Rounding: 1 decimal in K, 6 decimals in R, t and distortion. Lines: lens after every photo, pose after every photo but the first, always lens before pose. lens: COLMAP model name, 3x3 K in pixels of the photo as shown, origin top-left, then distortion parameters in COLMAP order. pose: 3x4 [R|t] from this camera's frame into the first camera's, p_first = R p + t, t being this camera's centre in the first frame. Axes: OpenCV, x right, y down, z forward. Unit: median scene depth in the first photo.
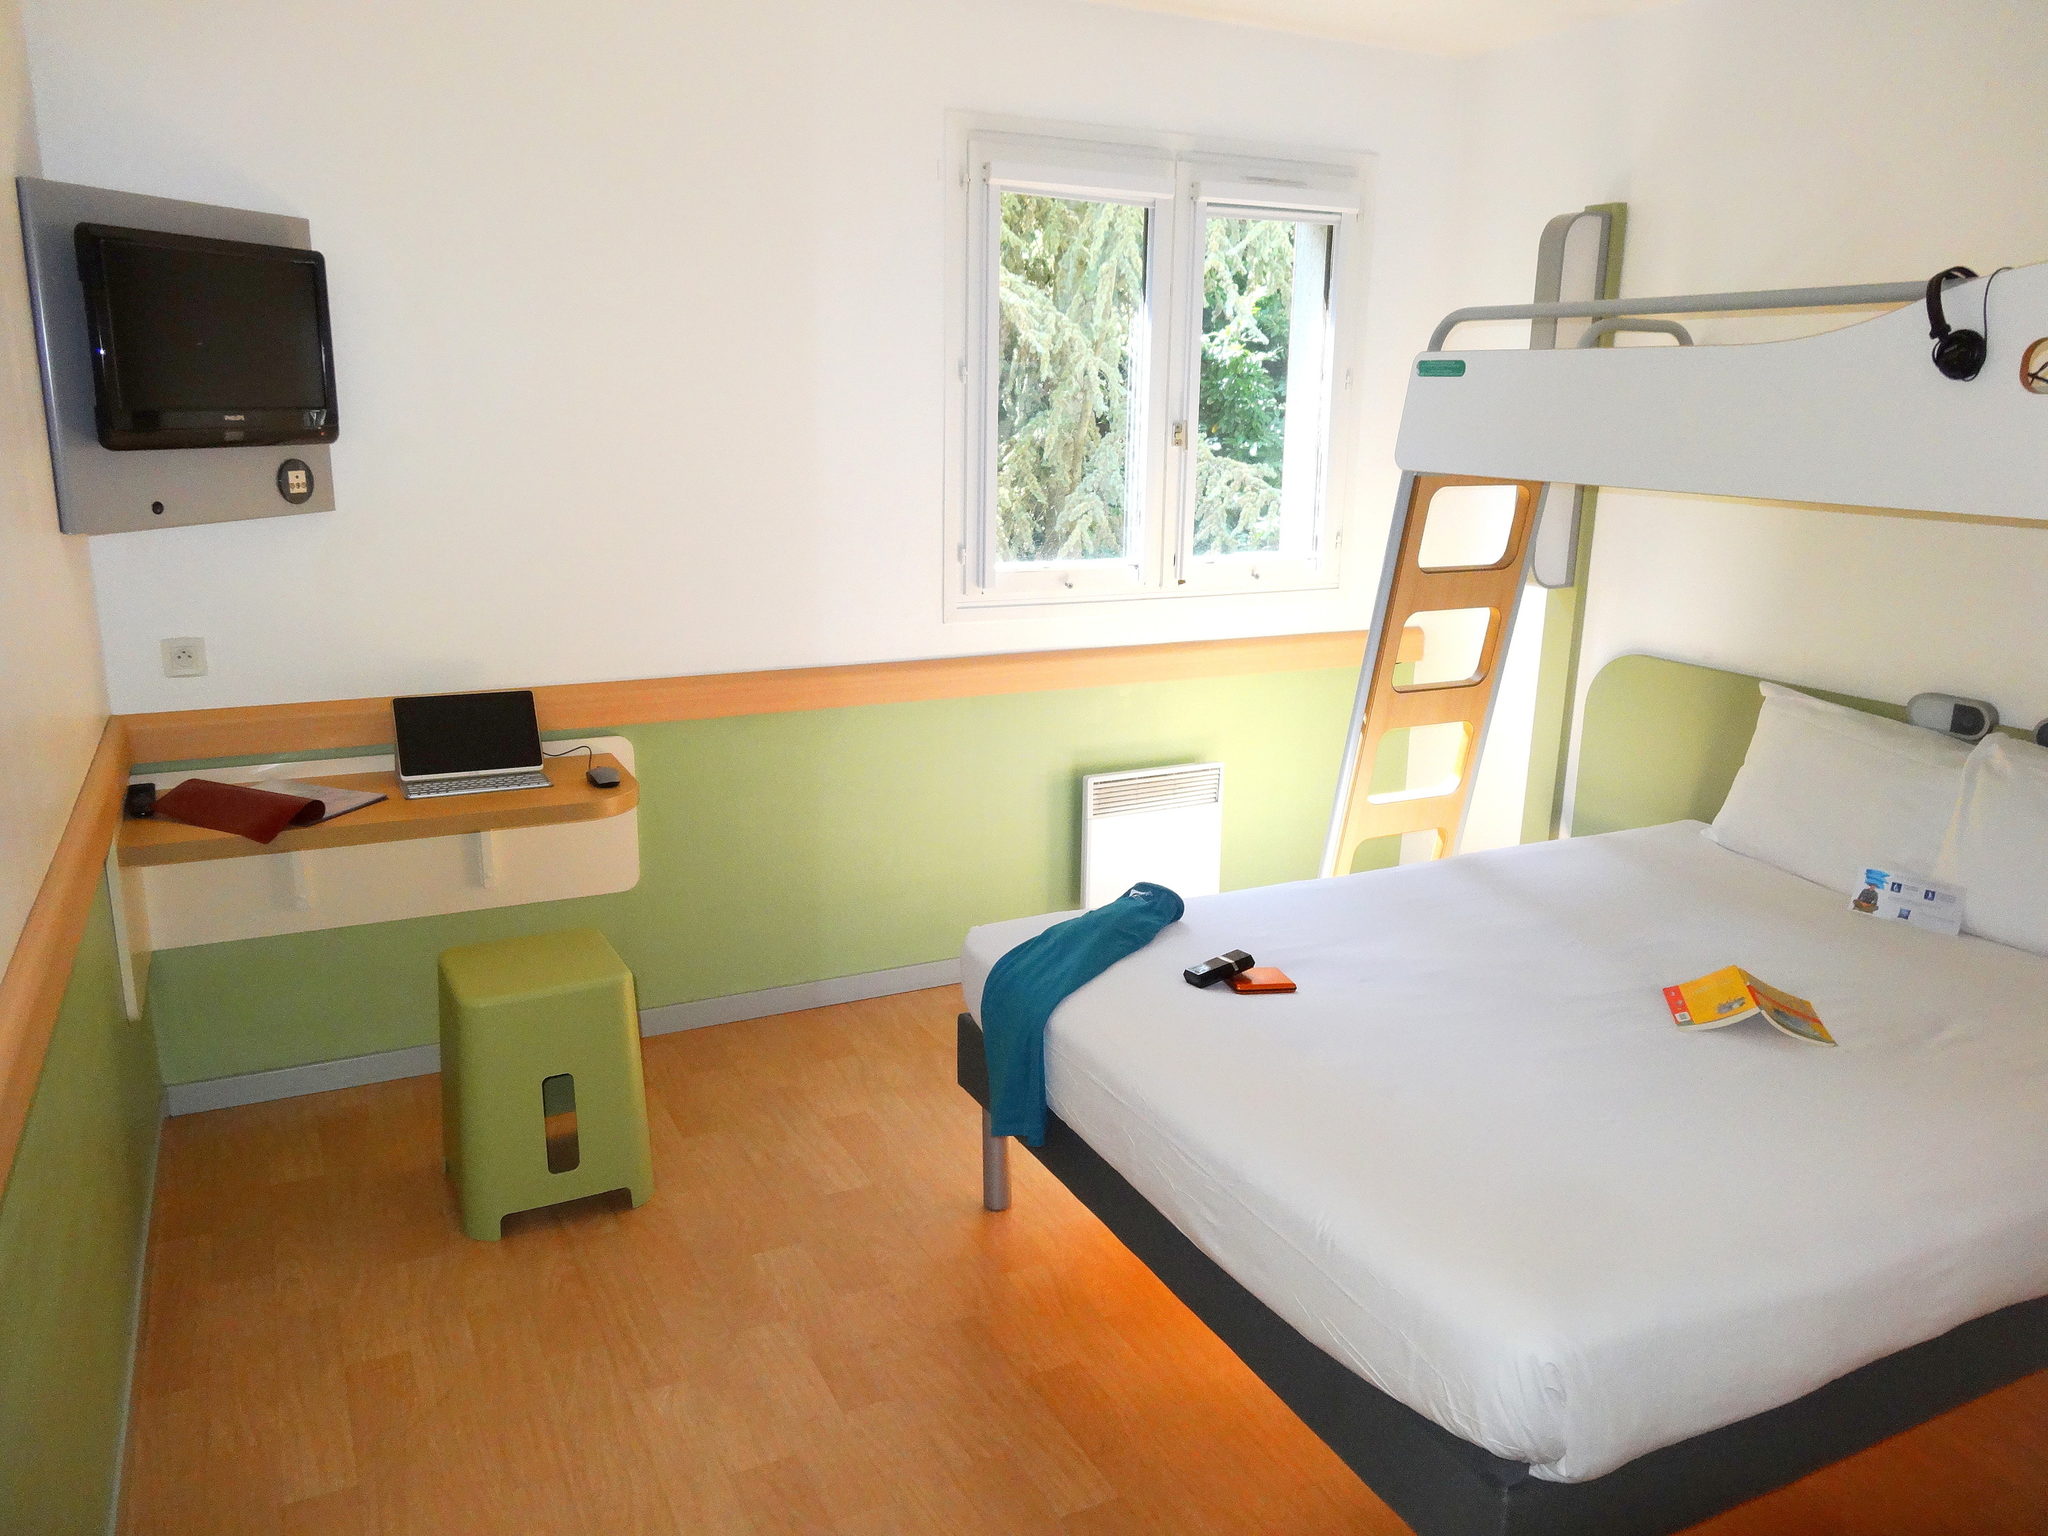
lens RADIAL K [[1524.4, 0, 1020.3], [0, 1524.4, 783.4], [0, 0, 1]] dist [-0.007906, -0.000597]
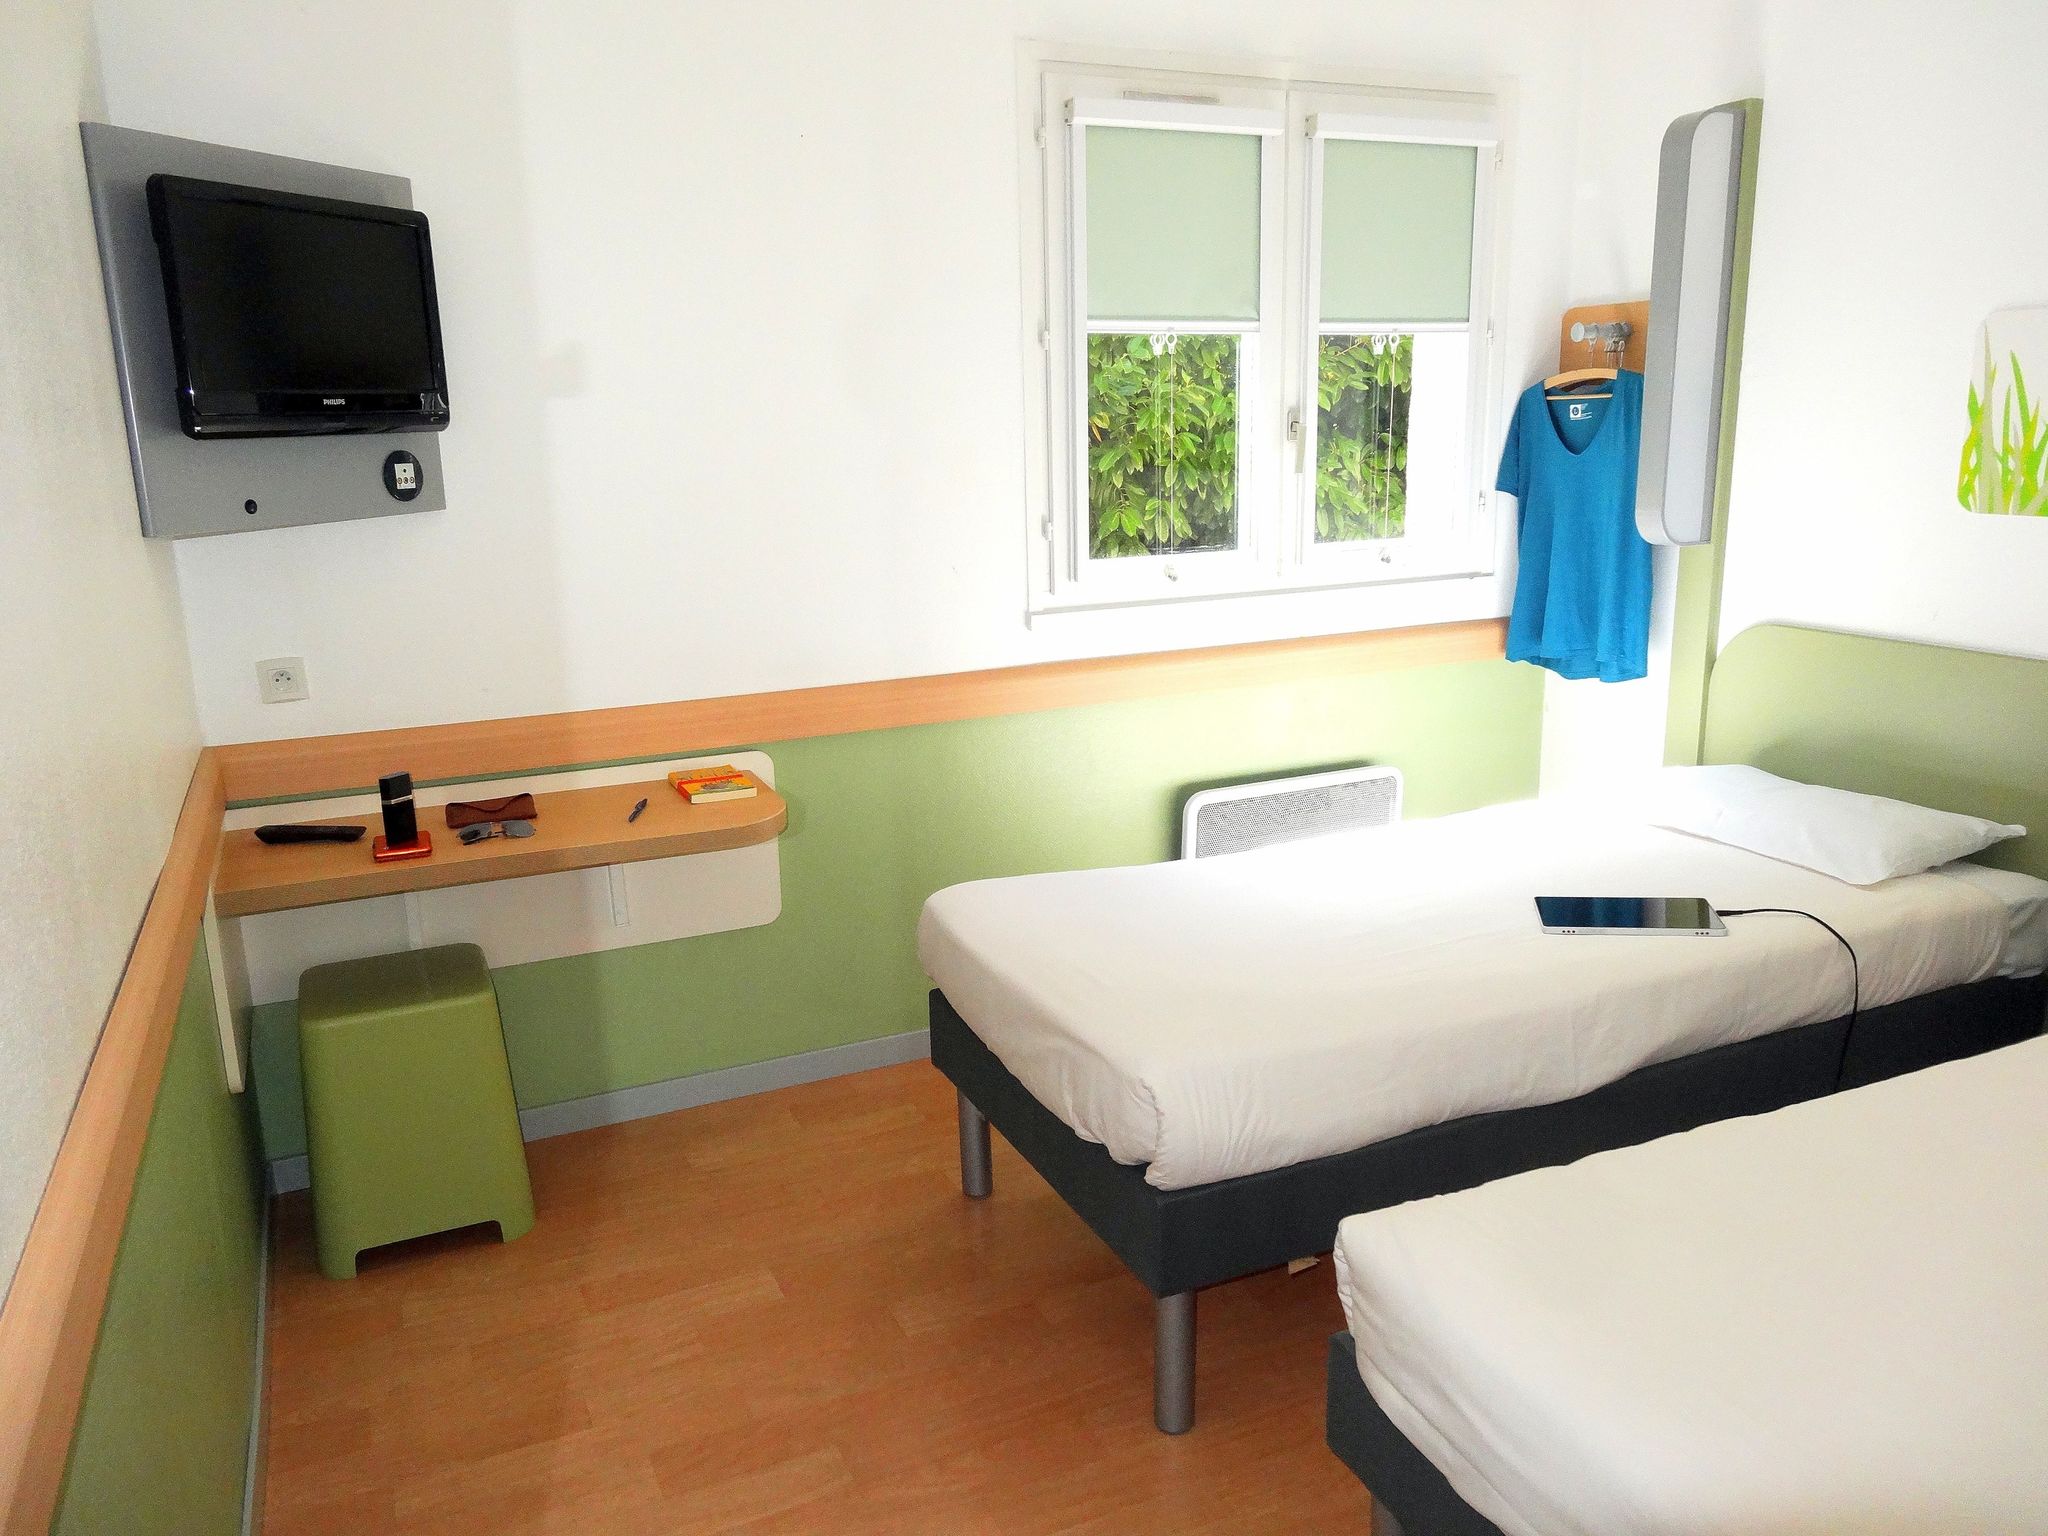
lens RADIAL K [[1503.2, 0, 1024.0], [0, 1503.2, 768.0], [0, 0, 1]] dist [0.005222, -0.002453]
pose [[0.998714, -0.031010, -0.040119, -0.086878], [0.030438, 0.999427, -0.014806, -0.005152], [0.040555, 0.013565, 0.999085, 0.144766]]
